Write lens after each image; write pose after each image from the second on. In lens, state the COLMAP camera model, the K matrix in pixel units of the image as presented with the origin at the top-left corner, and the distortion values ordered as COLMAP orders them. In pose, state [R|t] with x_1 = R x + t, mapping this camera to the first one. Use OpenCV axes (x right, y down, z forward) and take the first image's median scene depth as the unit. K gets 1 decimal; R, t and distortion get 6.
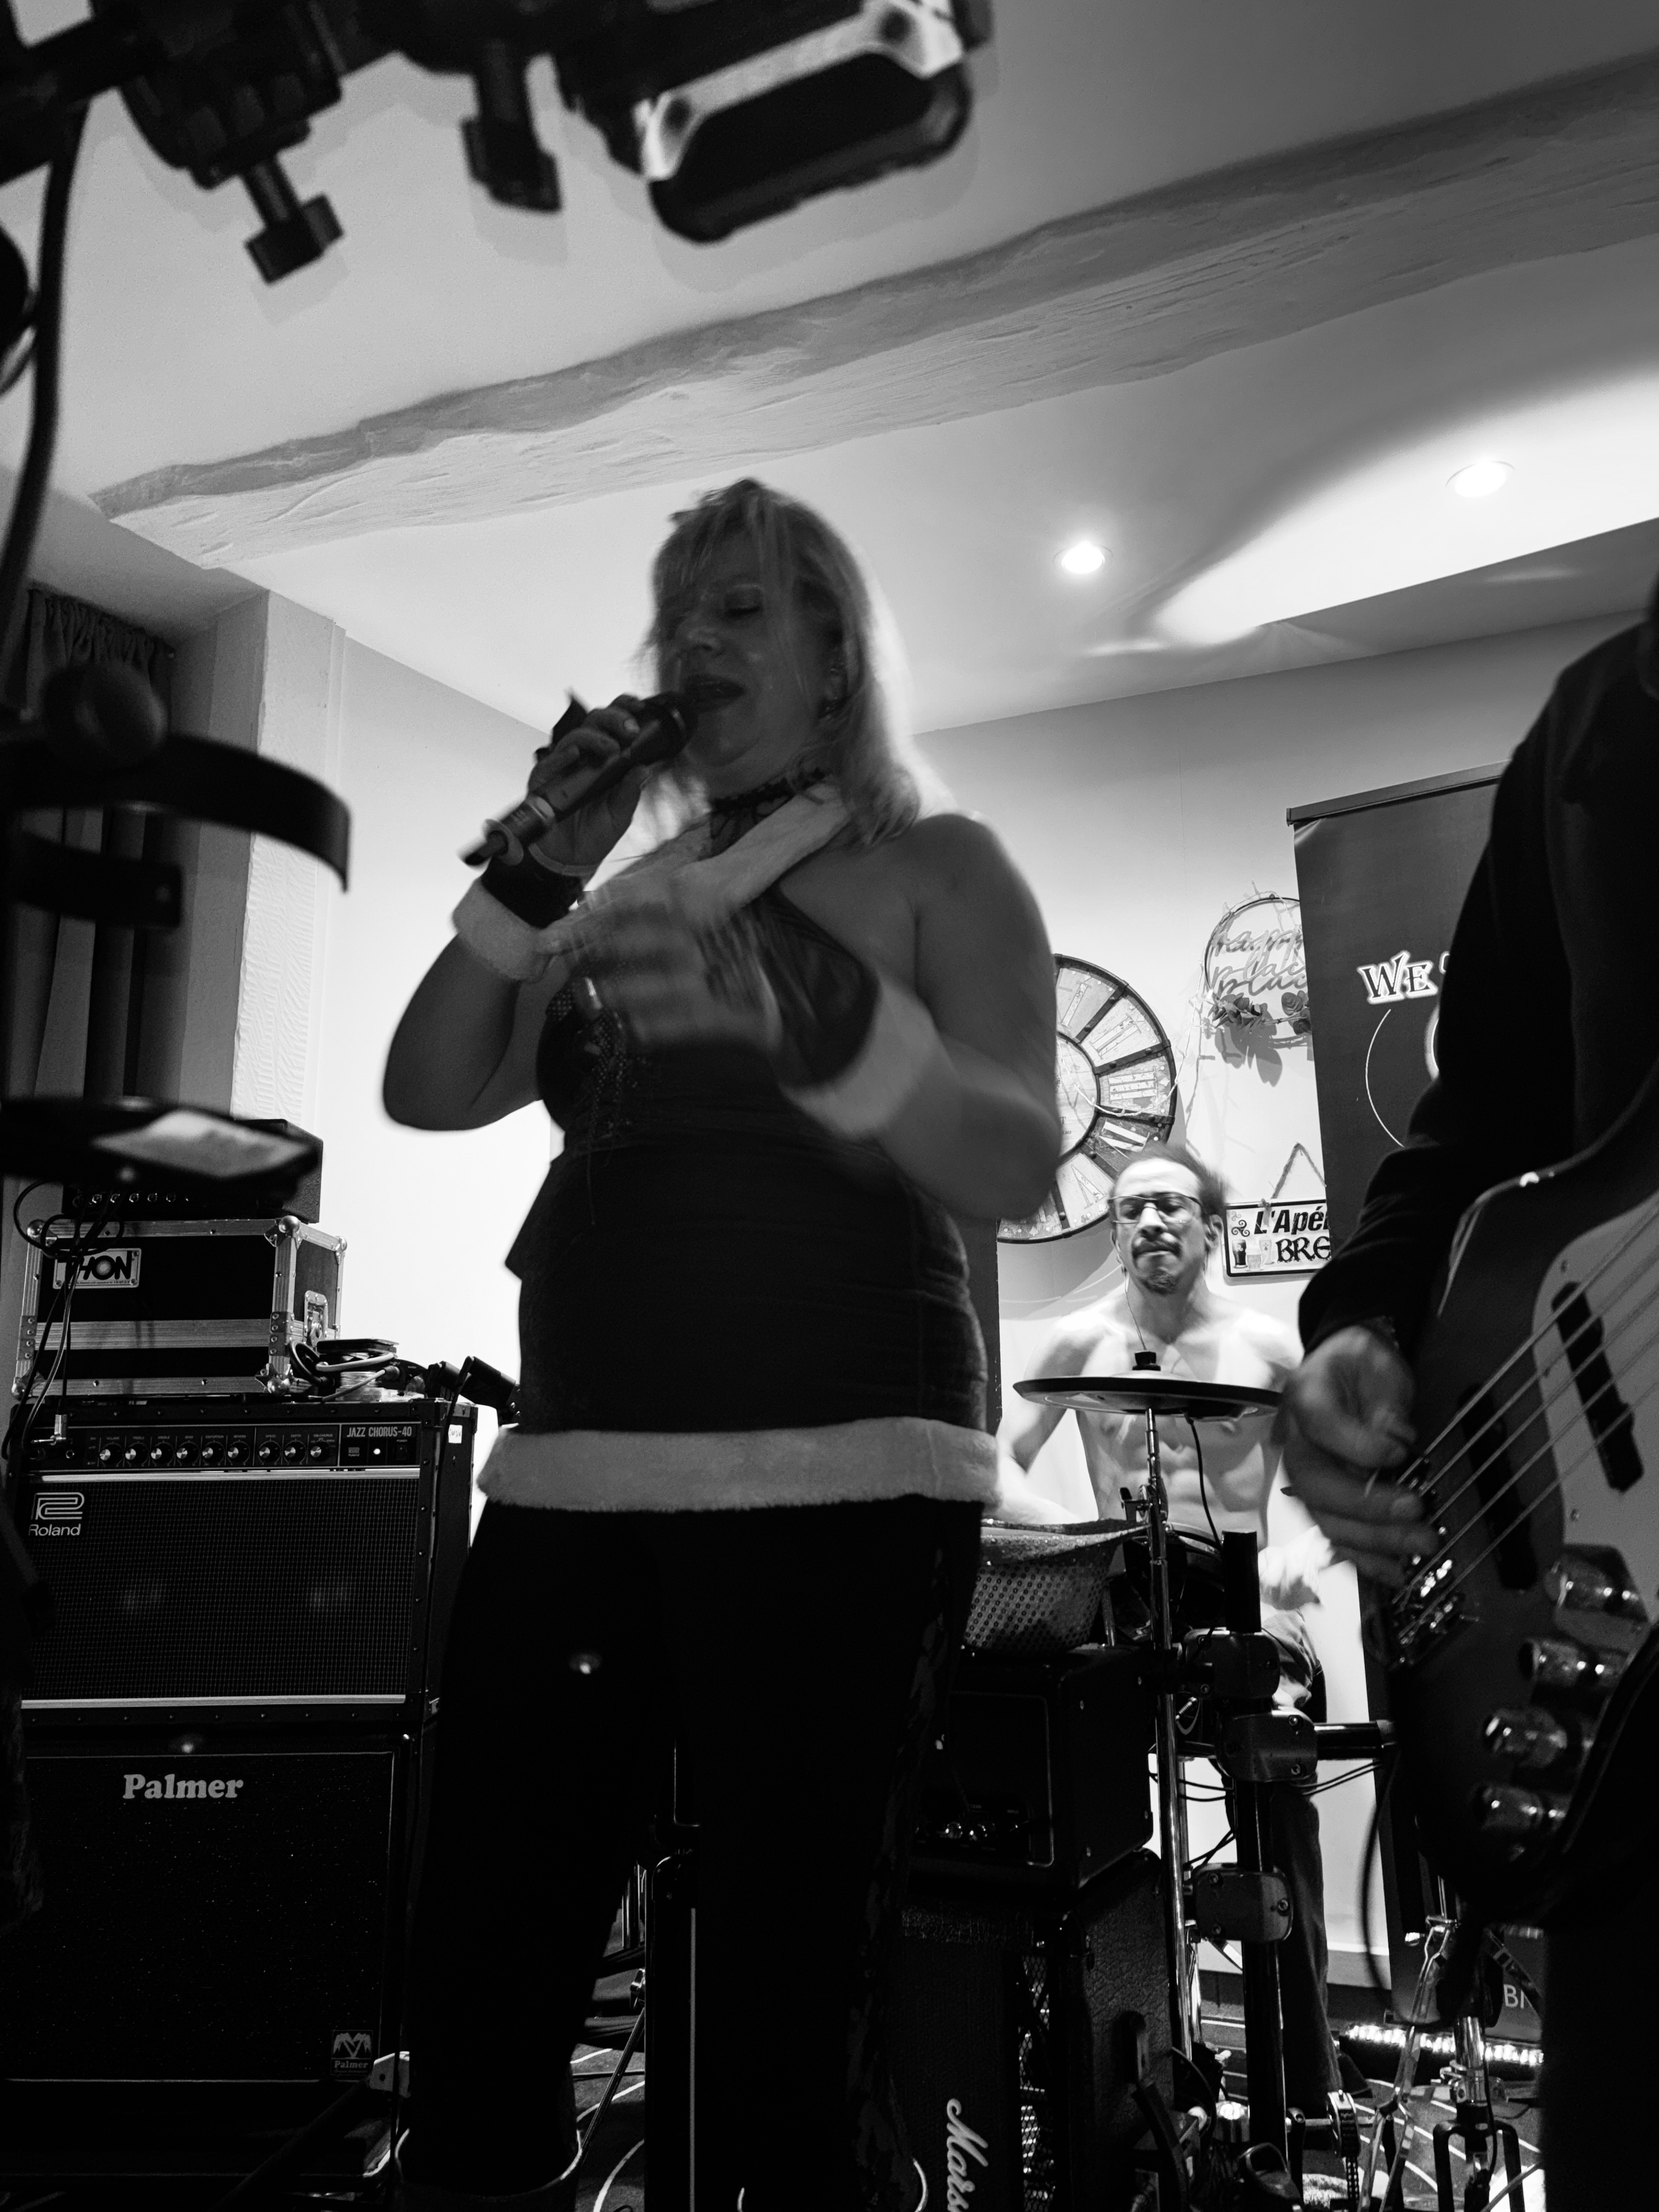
lens RADIAL K [[1665.3, 0, 824.8], [0, 1665.3, 1106.9], [0, 0, 1]] dist [0.030808, -0.028493]
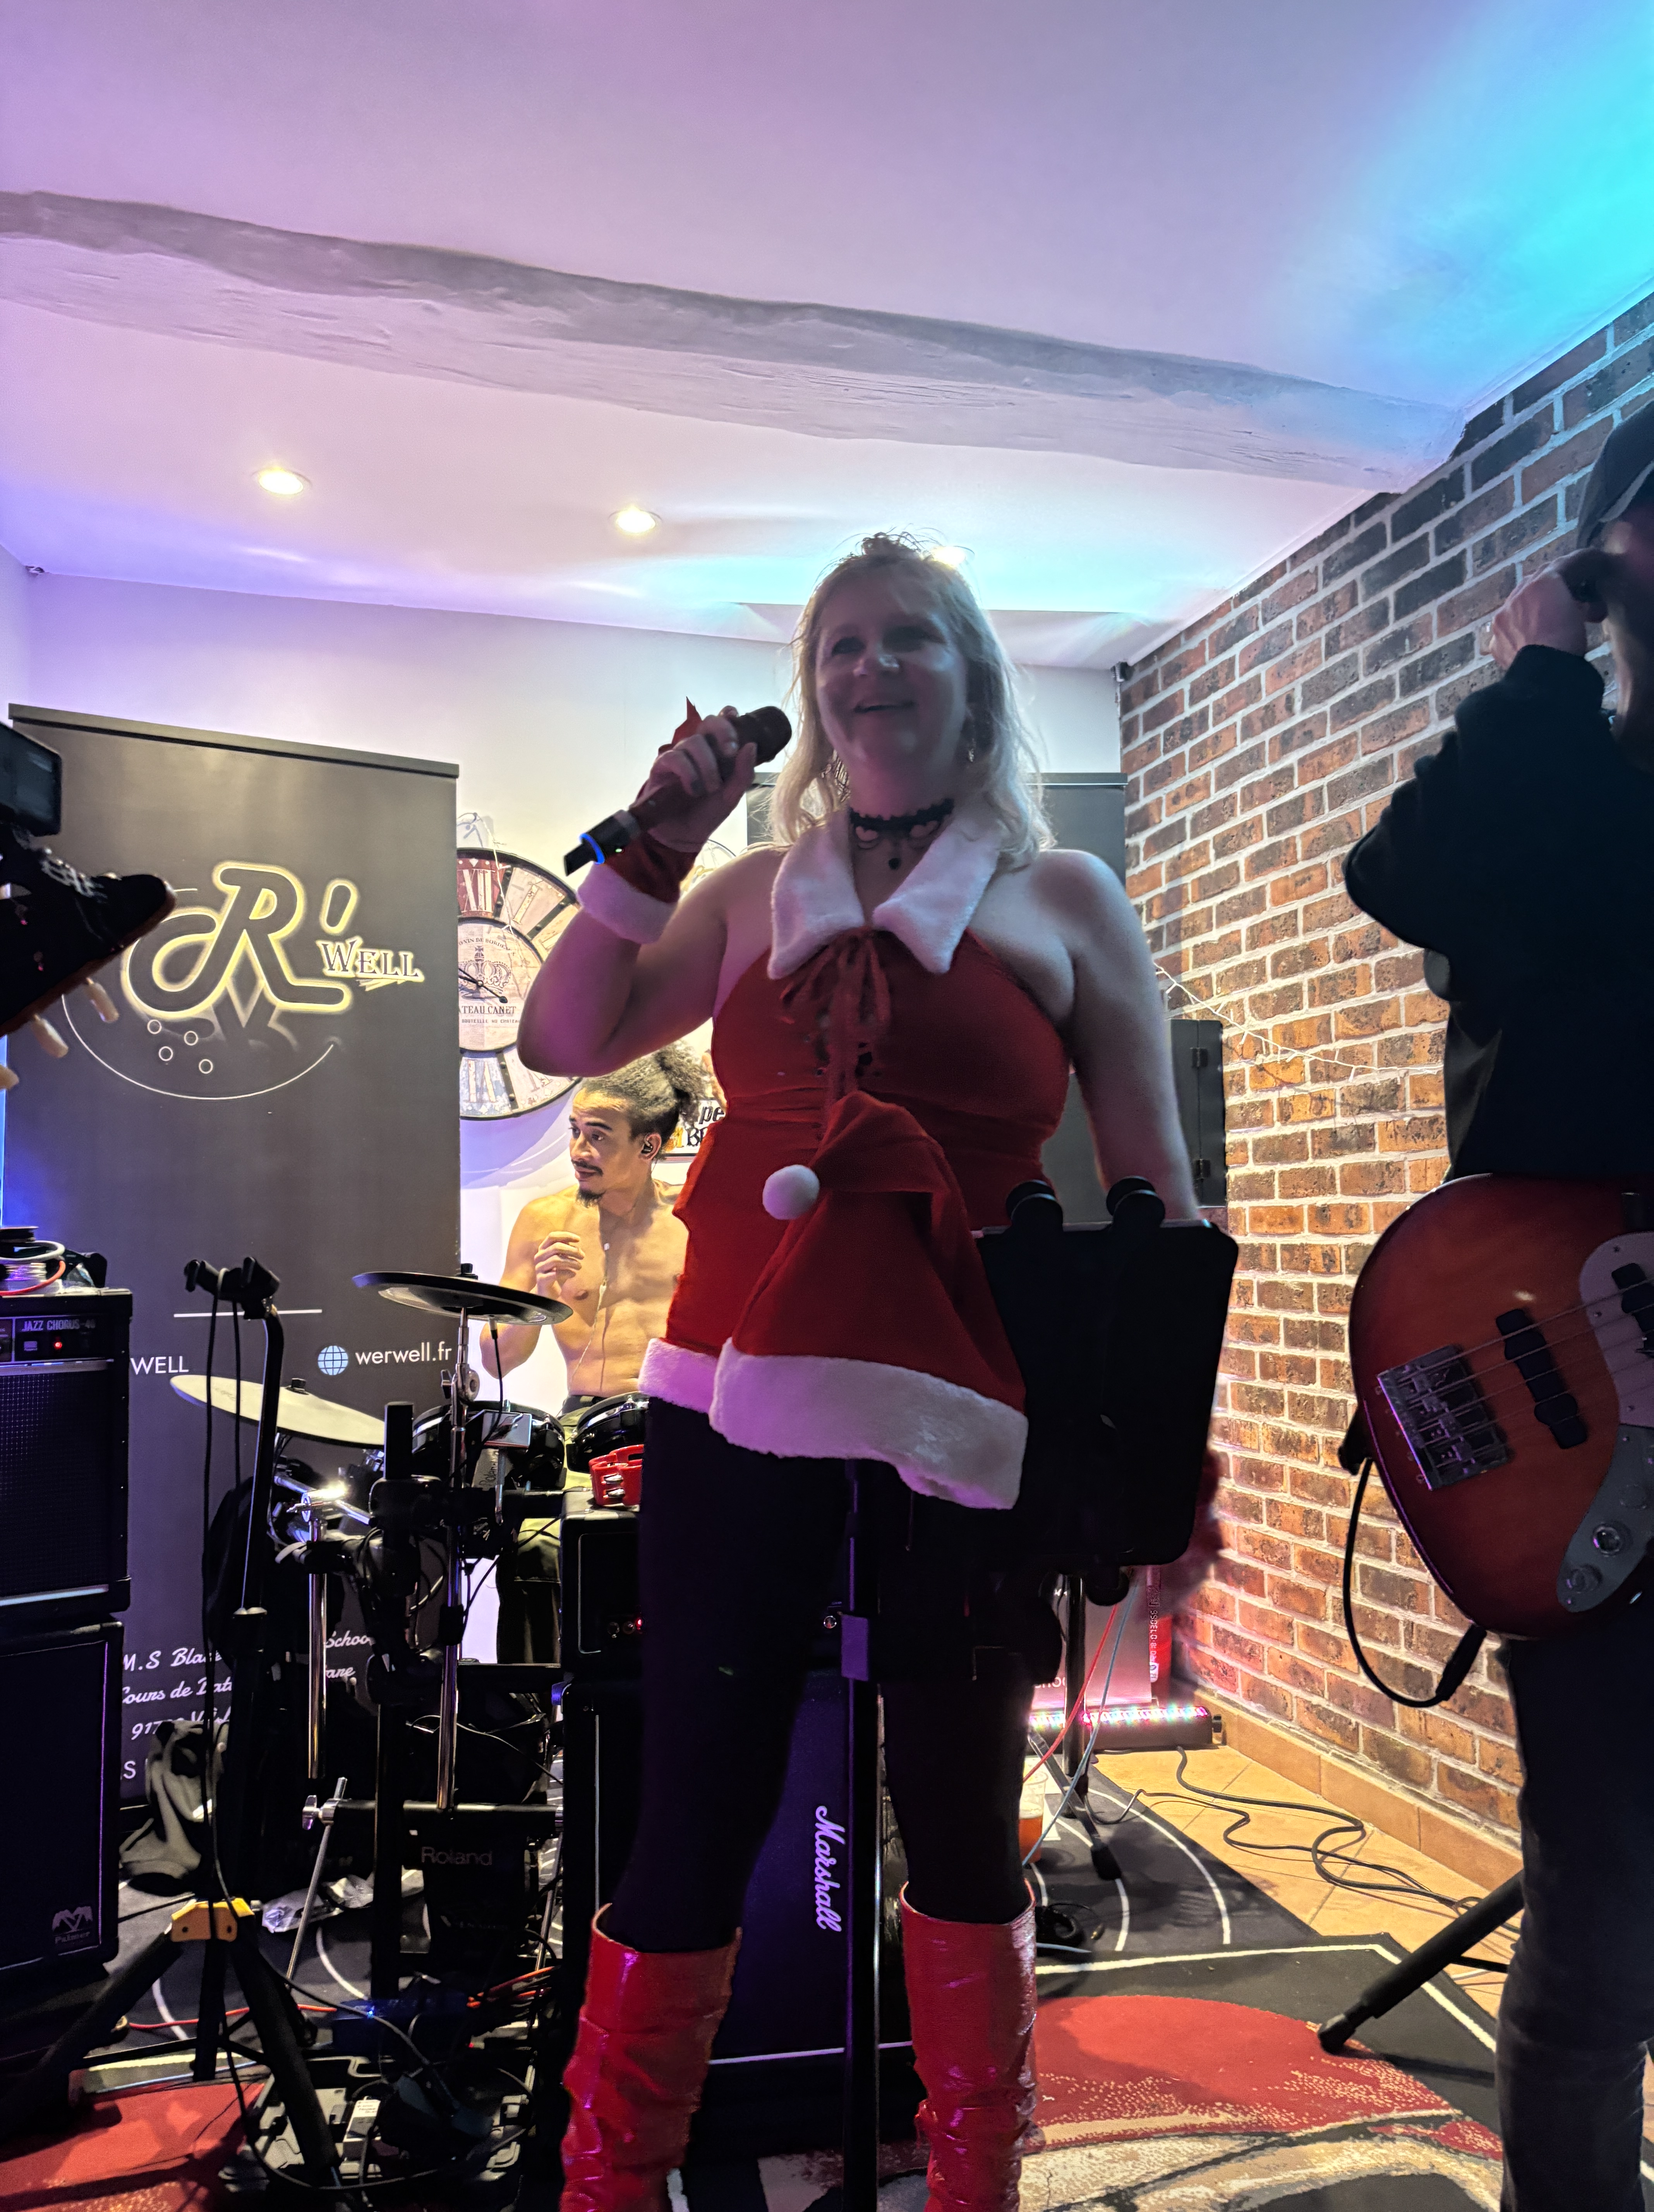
lens RADIAL K [[1665.1, 0, 839.5], [0, 1665.1, 1111.1], [0, 0, 1]] dist [0.030808, -0.028493]
pose [[0.790106, 0.043295, 0.611439, -0.413436], [-0.120281, 0.989060, 0.085395, -0.052443], [-0.601053, -0.141016, 0.786670, -0.011116]]
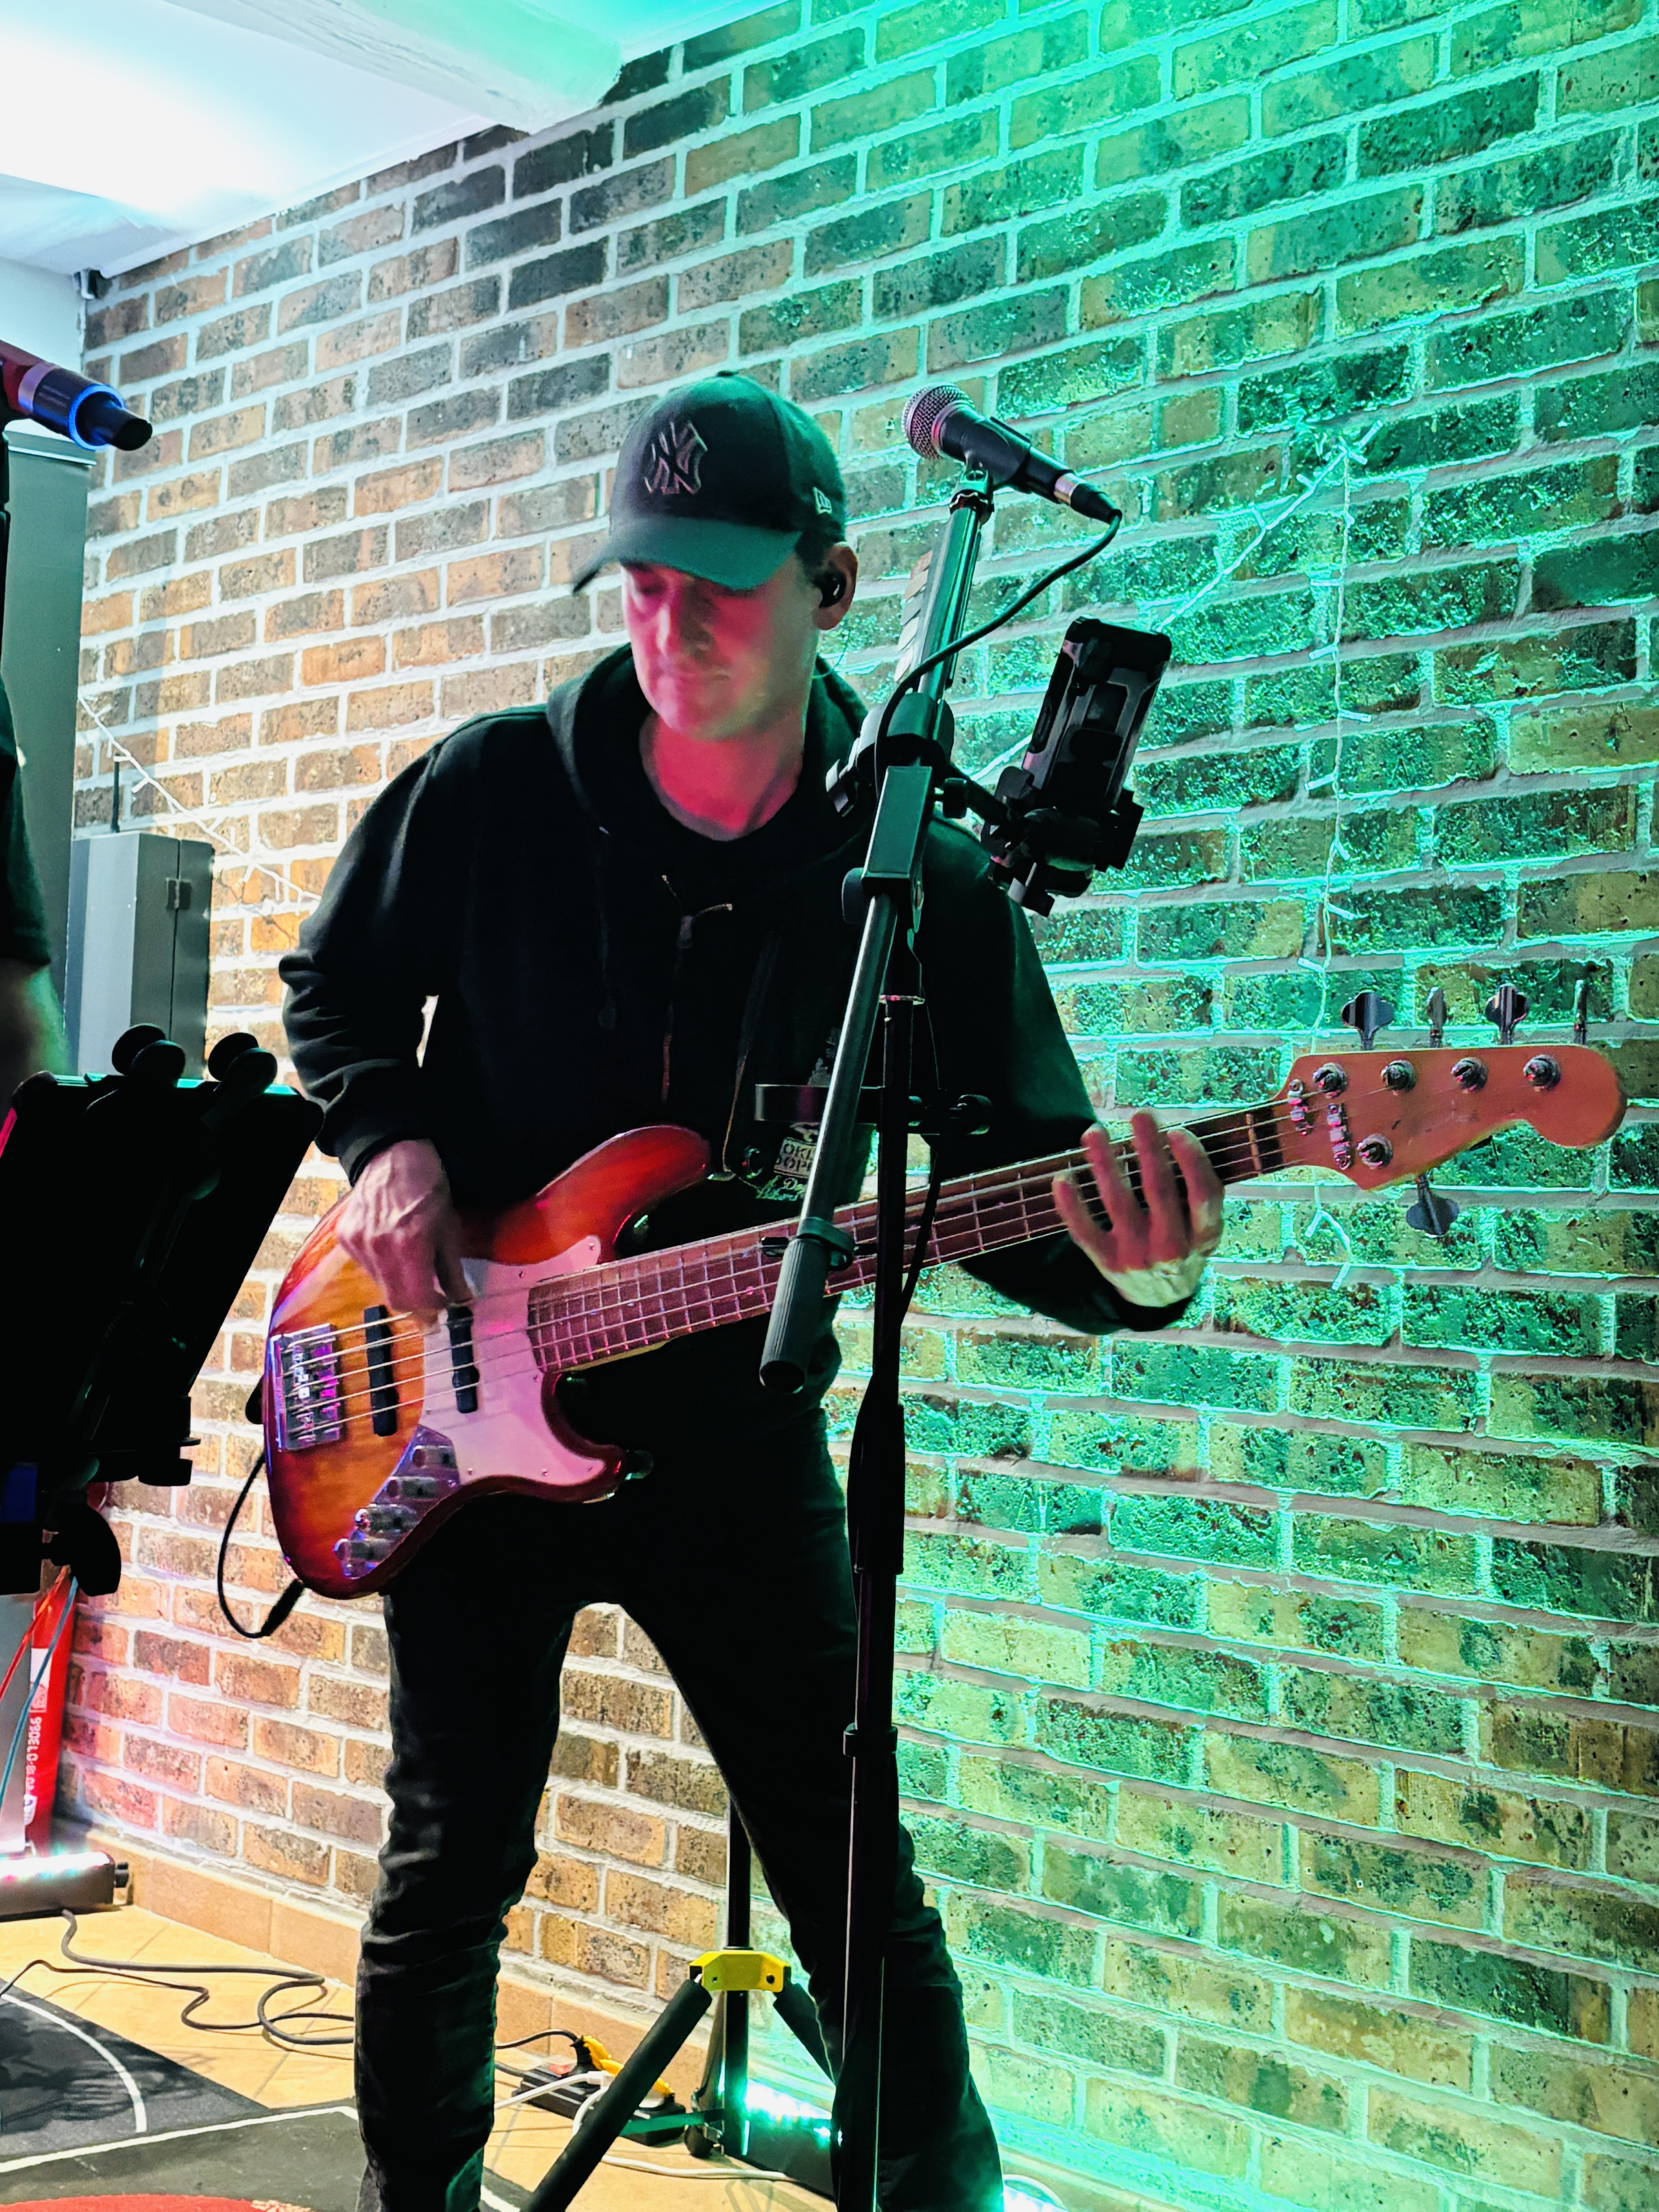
lens RADIAL K [[2766.8, 0, 847.4], [0, 2766.8, 1130.0], [0, 0, 1]] dist [0.048371, 0.000000]
pose [[0.409922, 0.053362, 0.910558, -0.564155], [-0.230818, 0.971863, 0.046957, -0.046436], [-0.882432, -0.229422, 0.410705, -0.082234]]
